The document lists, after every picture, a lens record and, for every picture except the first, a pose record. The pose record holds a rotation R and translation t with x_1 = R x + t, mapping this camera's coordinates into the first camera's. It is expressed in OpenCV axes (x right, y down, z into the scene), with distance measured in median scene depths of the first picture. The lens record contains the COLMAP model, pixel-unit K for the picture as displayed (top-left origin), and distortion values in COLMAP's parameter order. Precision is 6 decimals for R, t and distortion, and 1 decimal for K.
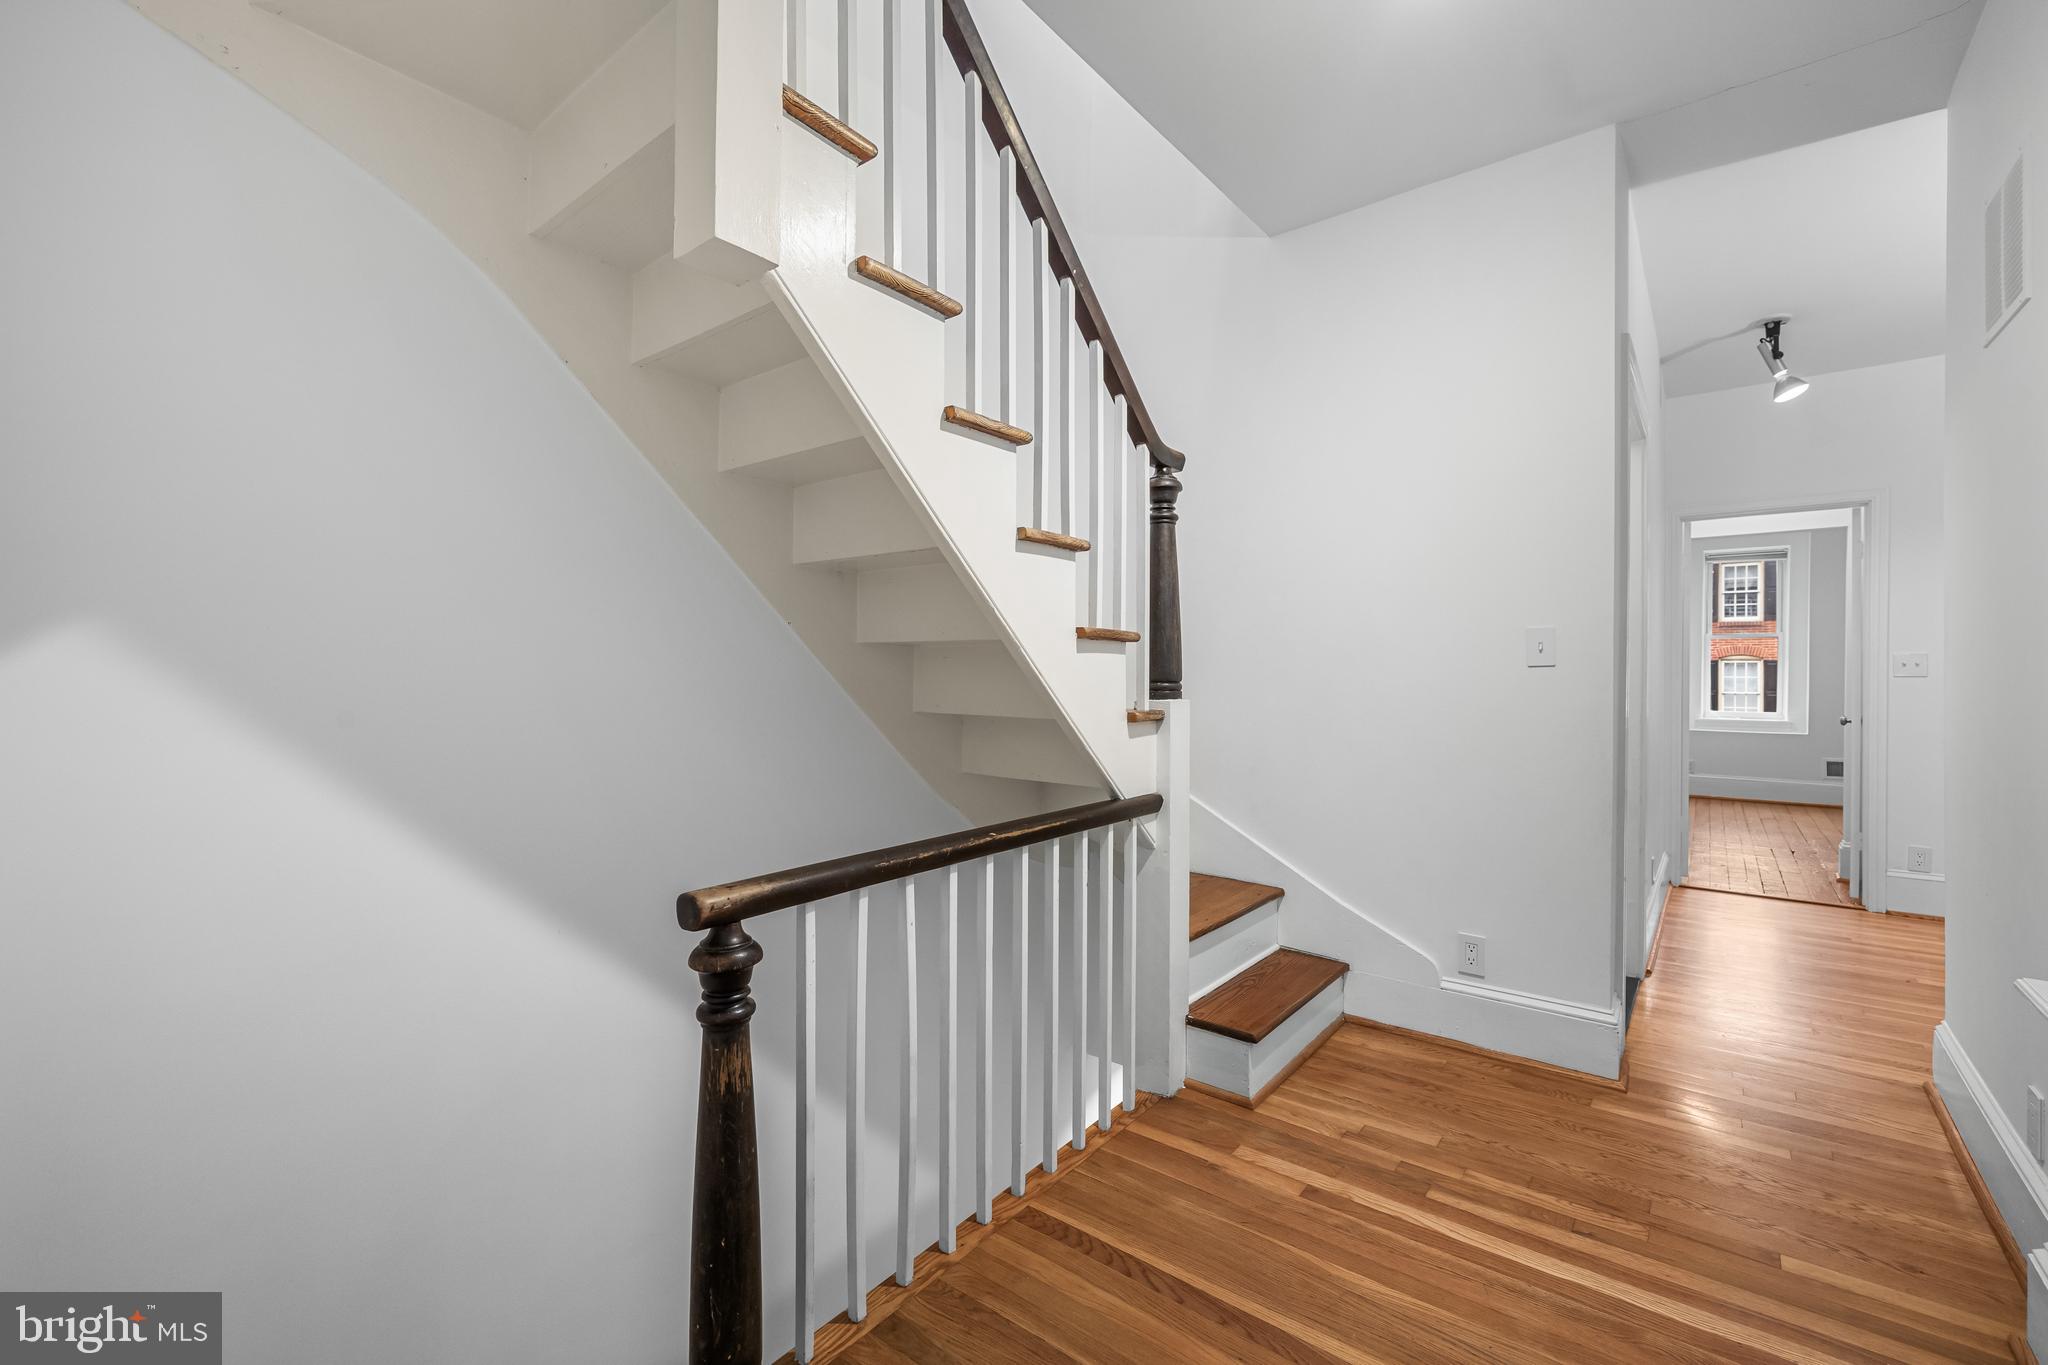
lens RADIAL K [[860.7, 0, 1025.7], [0, 860.7, 680.0], [0, 0, 1]] dist [0.002060, 0.000555]
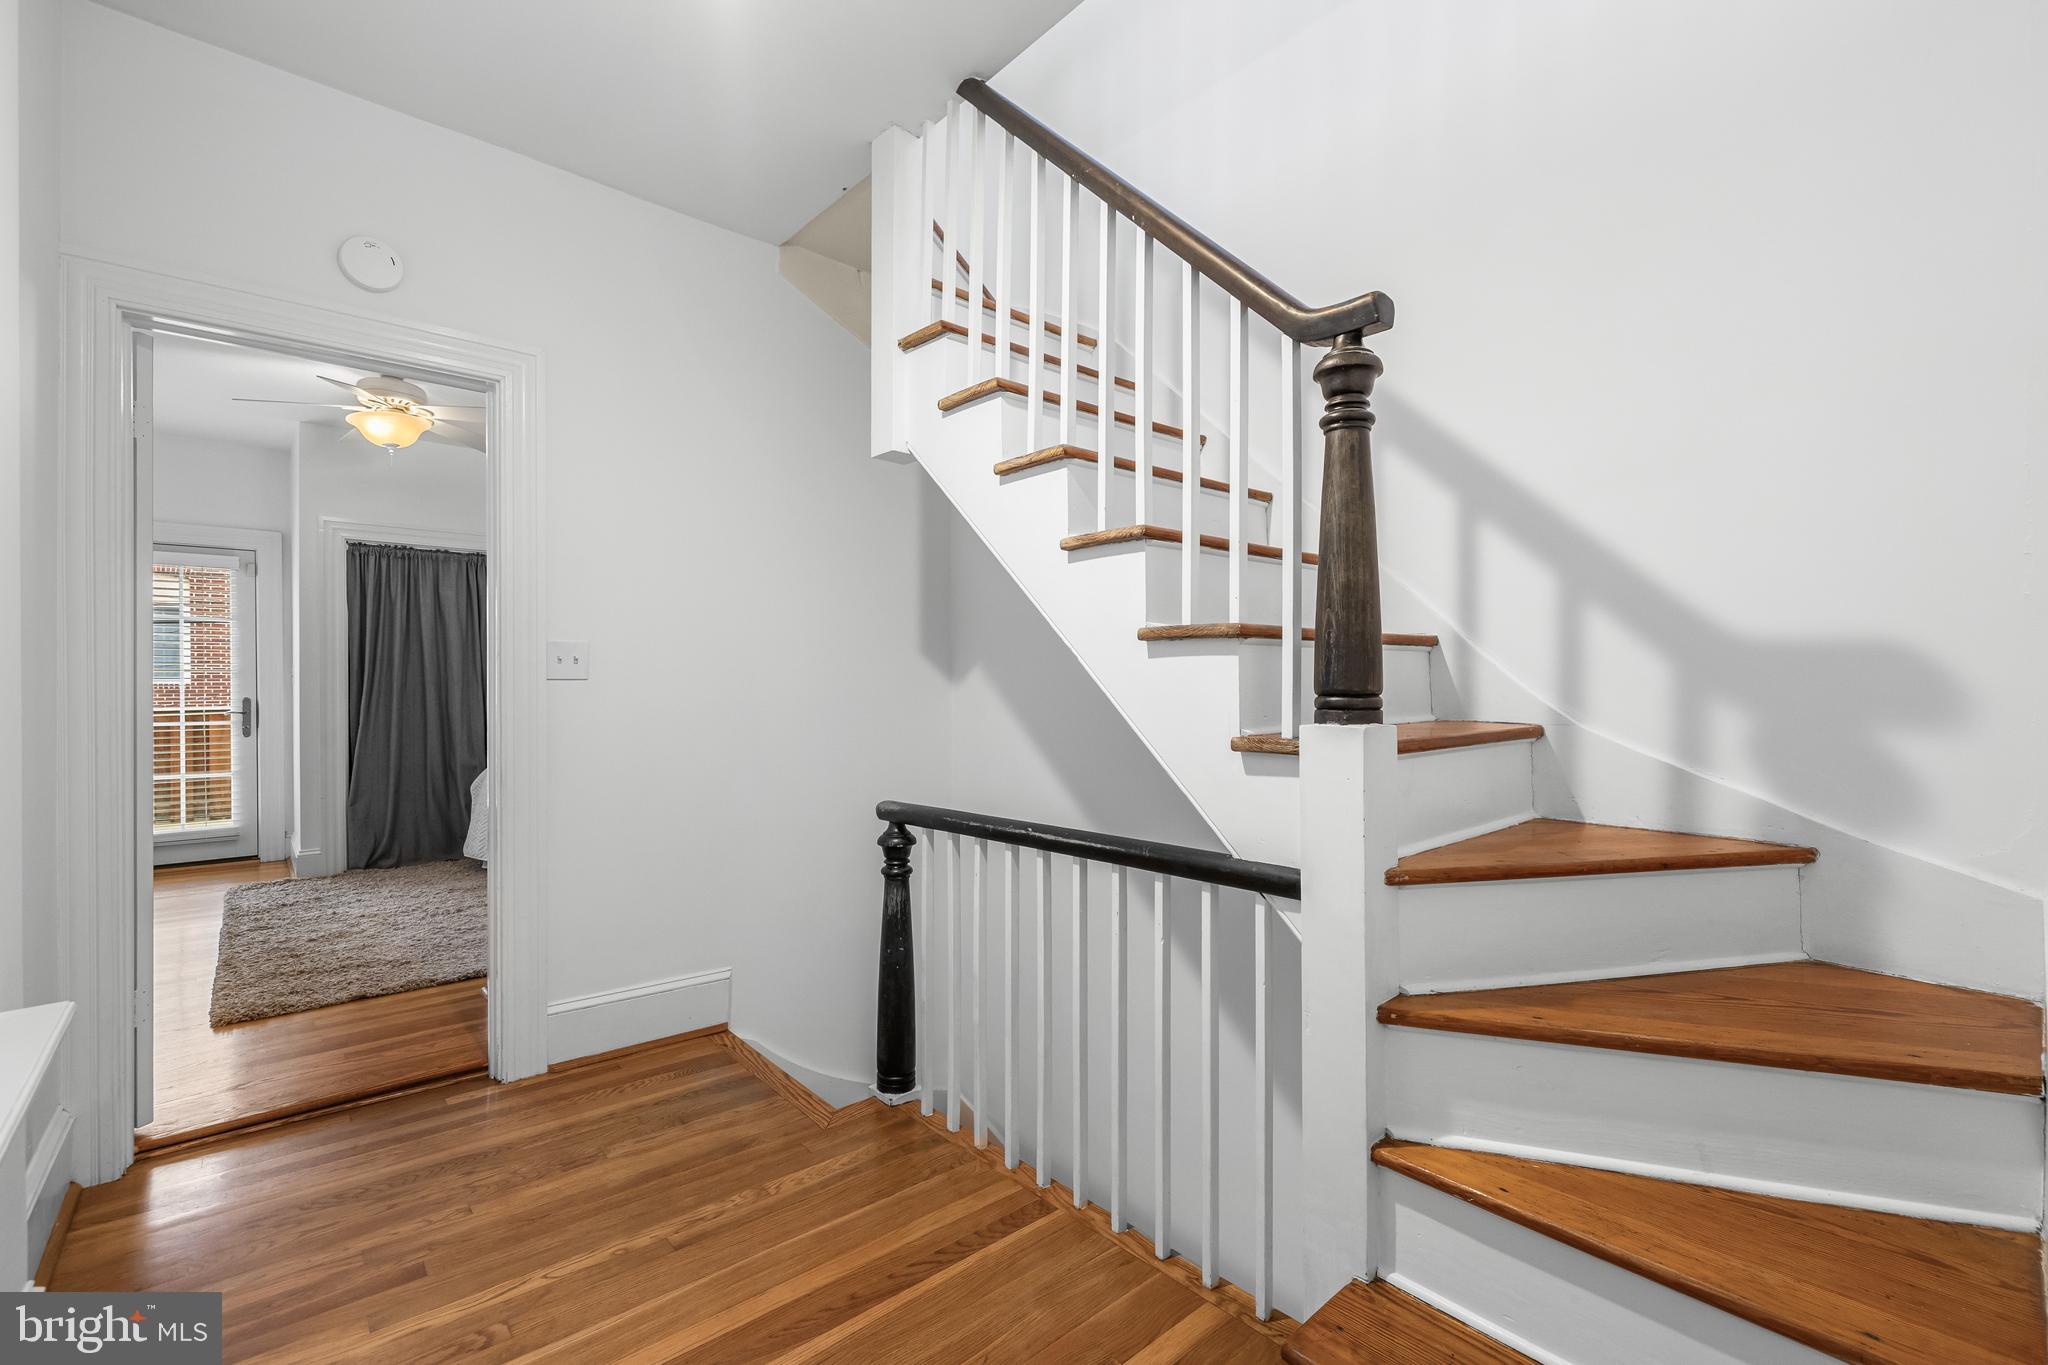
lens RADIAL K [[860.7, 0, 1012.6], [0, 860.7, 684.1], [0, 0, 1]] dist [0.002060, 0.000555]
pose [[-0.159604, -0.002627, -0.987178, 1.012439], [-0.010984, 0.999939, -0.000886, -0.003548], [0.987120, 0.010702, -0.159623, 1.104800]]
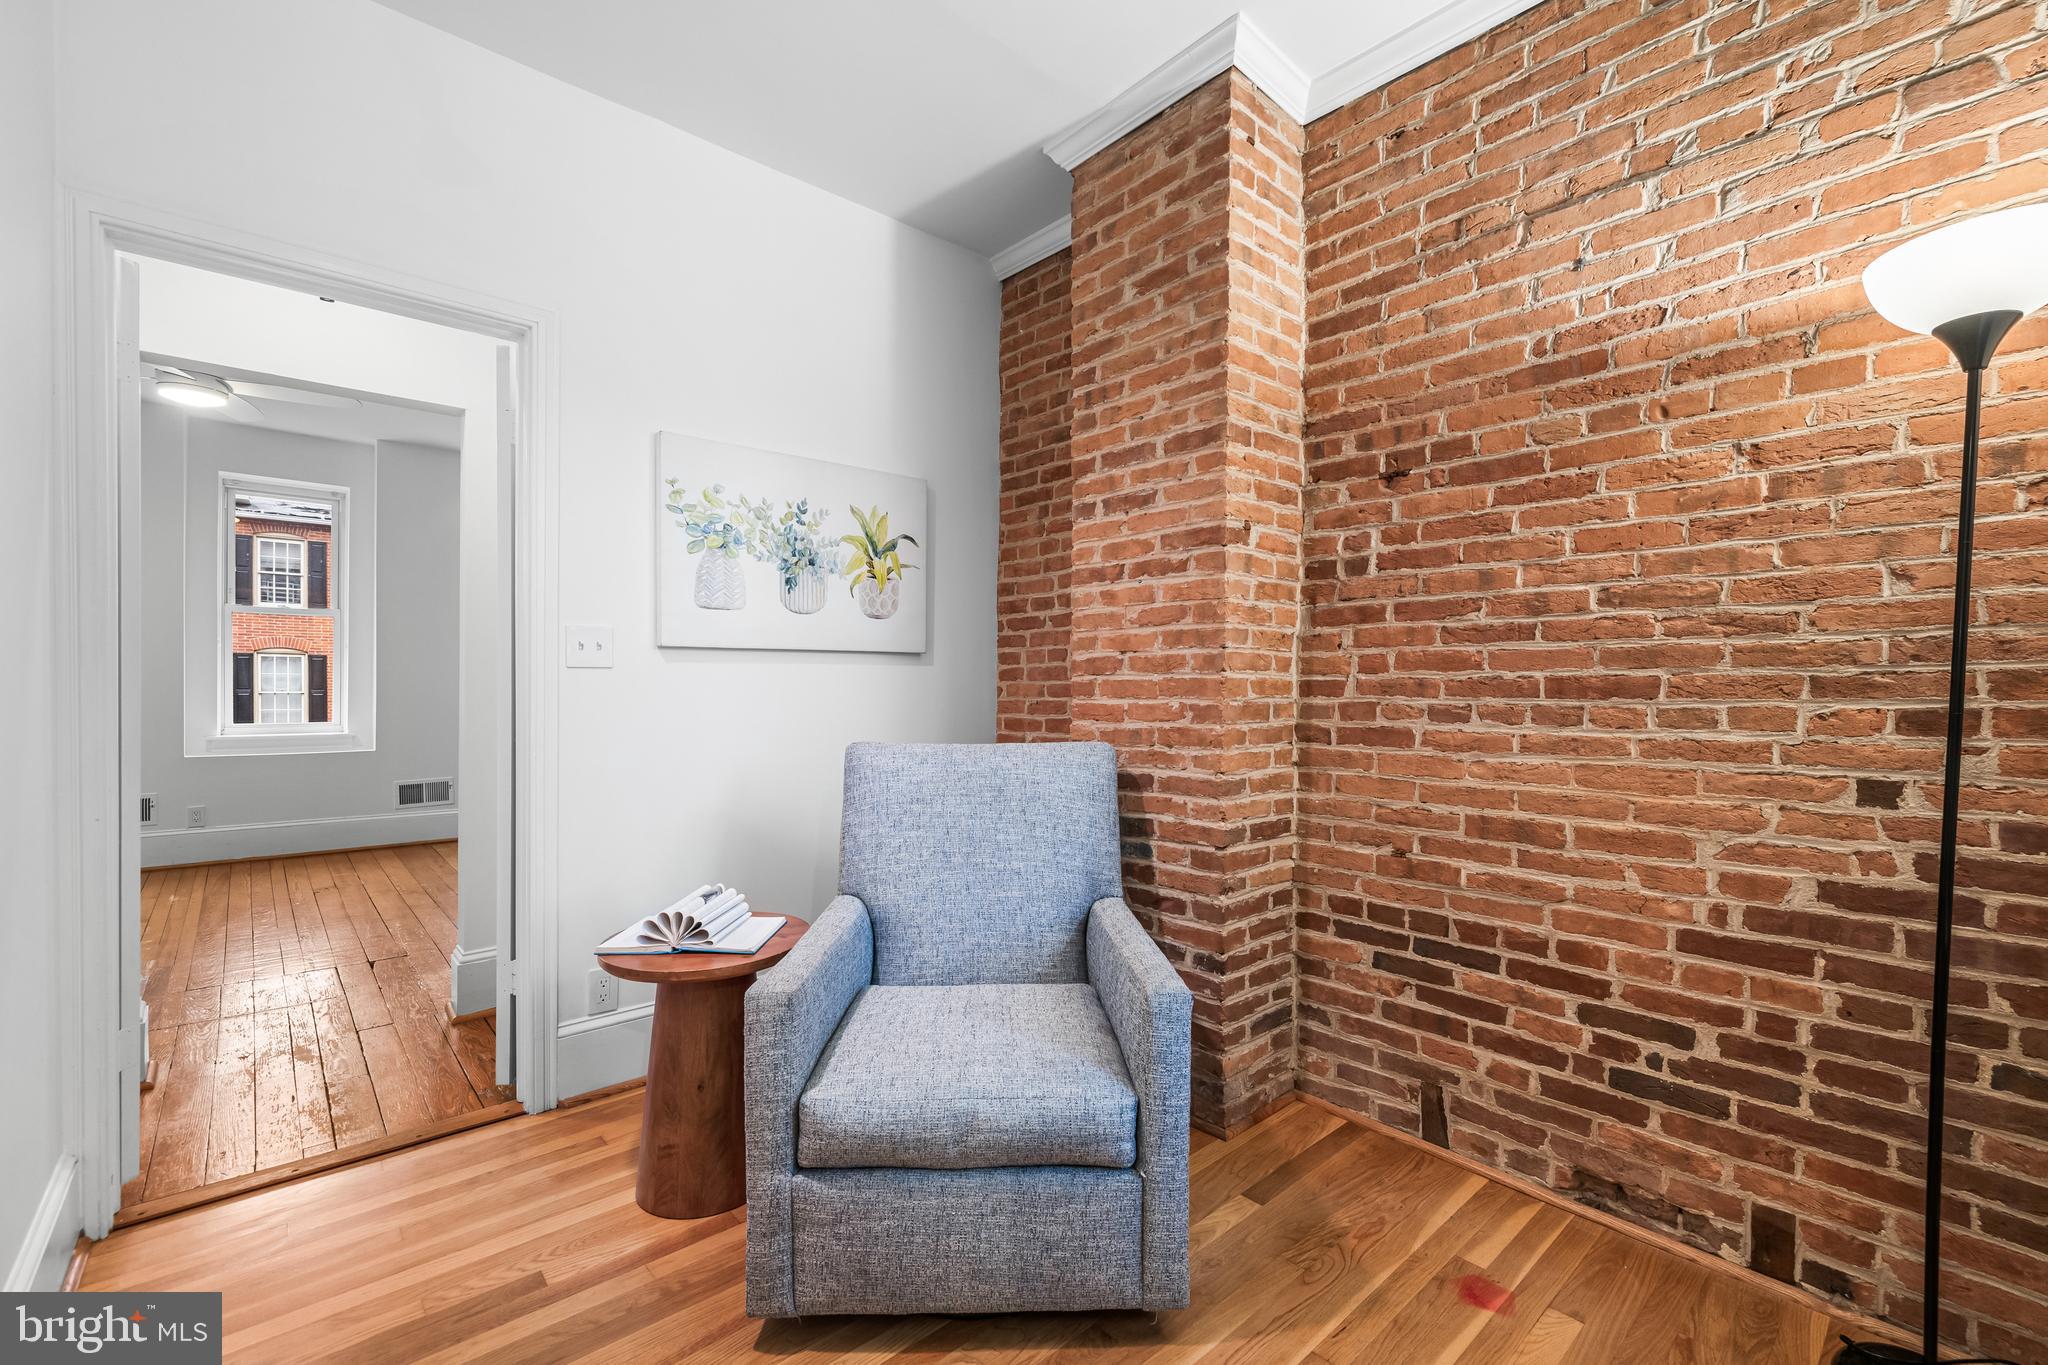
lens RADIAL K [[860.7, 0, 1031.8], [0, 860.7, 689.0], [0, 0, 1]] dist [0.002060, 0.000555]
pose [[0.161468, -0.008250, 0.986843, 0.240848], [-0.004130, 0.999951, 0.009035, 0.001771], [-0.986869, -0.005534, 0.161426, 0.290365]]
